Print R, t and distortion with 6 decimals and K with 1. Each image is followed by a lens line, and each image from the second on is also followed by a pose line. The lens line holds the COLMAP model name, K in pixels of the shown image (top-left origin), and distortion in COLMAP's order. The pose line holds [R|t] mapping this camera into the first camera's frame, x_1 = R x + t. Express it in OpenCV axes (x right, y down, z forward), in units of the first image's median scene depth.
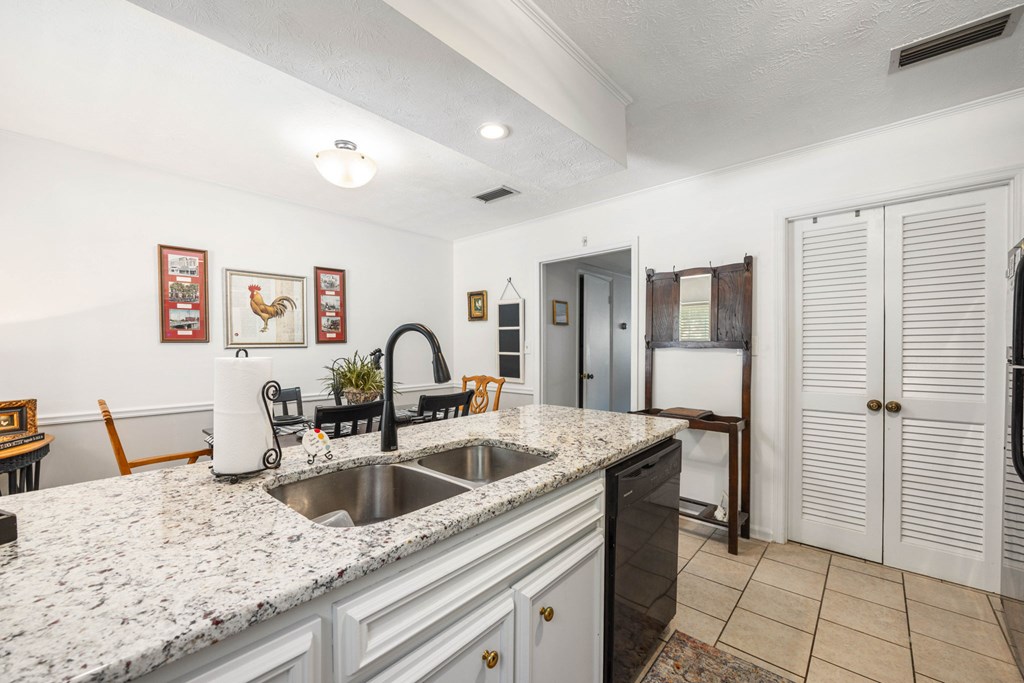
lens RADIAL K [[418.4, 0, 505.9], [0, 418.4, 344.5], [0, 0, 1]] dist [-0.003863, 0.000310]
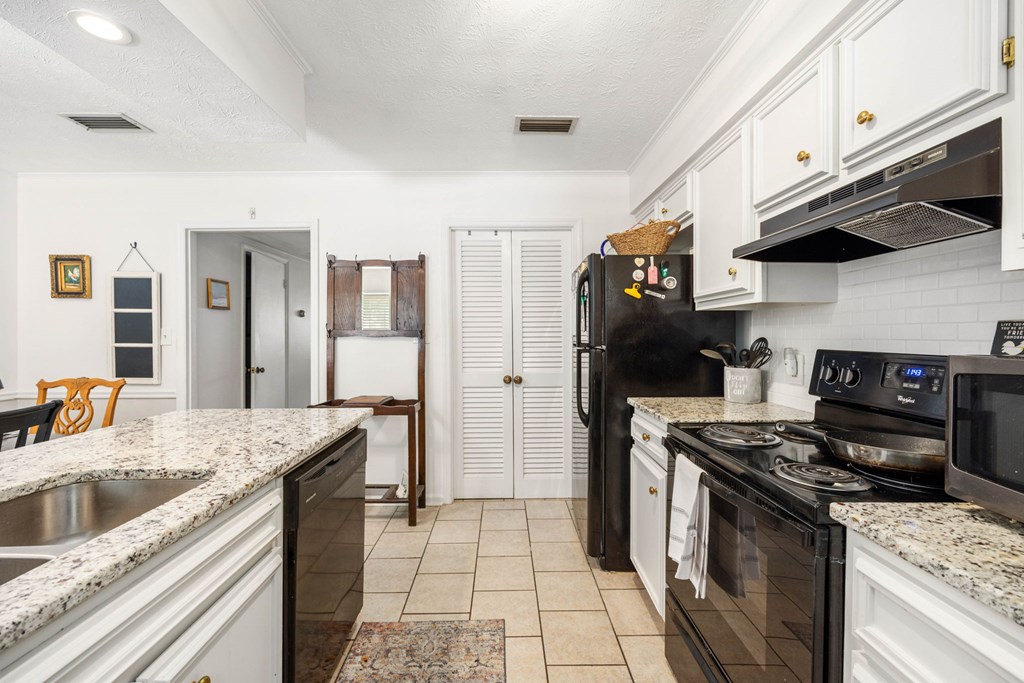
lens RADIAL K [[418.4, 0, 515.9], [0, 418.4, 336.5], [0, 0, 1]] dist [-0.003863, 0.000310]
pose [[0.732746, -0.003692, 0.680492, 0.001777], [-0.000858, 0.999979, 0.006349, 0.001317], [-0.680502, -0.005236, 0.732728, 0.016436]]
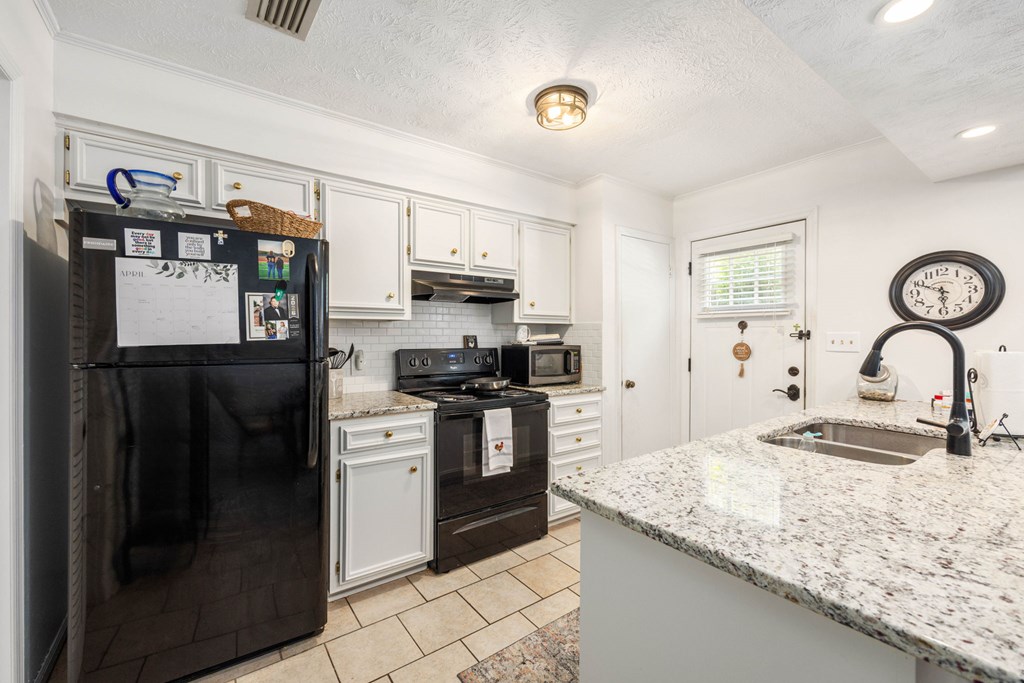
lens RADIAL K [[418.4, 0, 511.7], [0, 418.4, 347.3], [0, 0, 1]] dist [-0.003863, 0.000310]
pose [[-0.983823, -0.009486, 0.178894, 0.226419], [-0.006037, 0.999786, 0.019810, -0.000933], [-0.179043, 0.018410, -0.983669, 0.881074]]
